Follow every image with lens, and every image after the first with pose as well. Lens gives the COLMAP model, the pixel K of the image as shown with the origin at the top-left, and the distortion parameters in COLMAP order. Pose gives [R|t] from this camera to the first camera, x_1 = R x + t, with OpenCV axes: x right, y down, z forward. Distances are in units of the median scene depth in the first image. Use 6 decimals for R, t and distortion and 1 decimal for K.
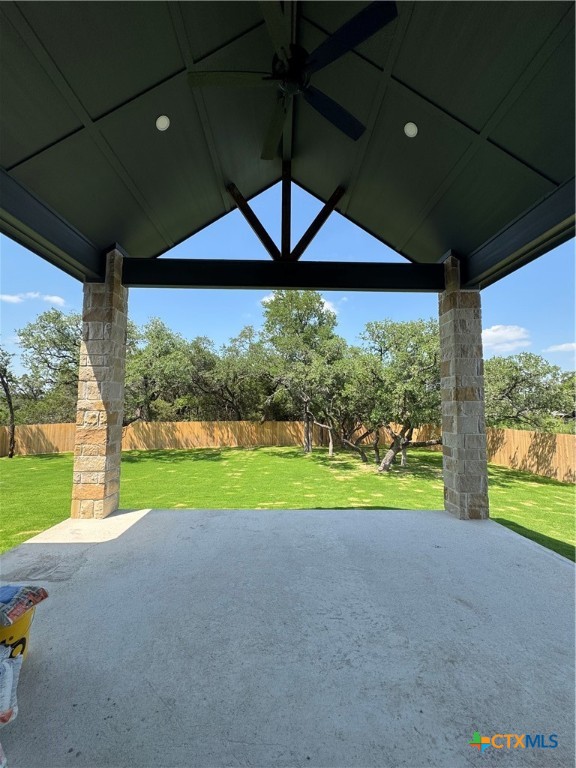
lens RADIAL K [[306.1, 0, 288.0], [0, 306.1, 384.0], [0, 0, 1]] dist [-0.003627, 0.000449]
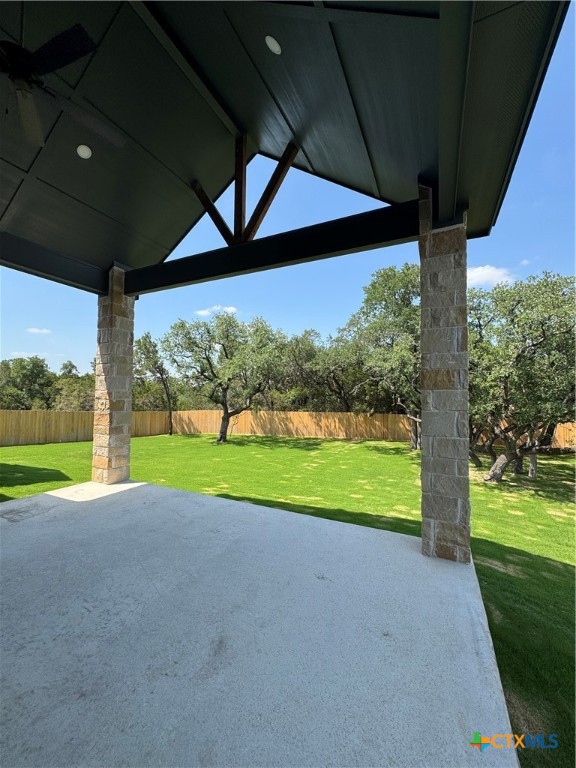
lens RADIAL K [[306.1, 0, 288.0], [0, 306.1, 384.0], [0, 0, 1]] dist [-0.003627, 0.000449]
pose [[0.887953, -0.014966, -0.459691, 0.558552], [0.027915, 0.999382, 0.021384, 0.017444], [0.459087, -0.031820, 0.887821, 0.208039]]
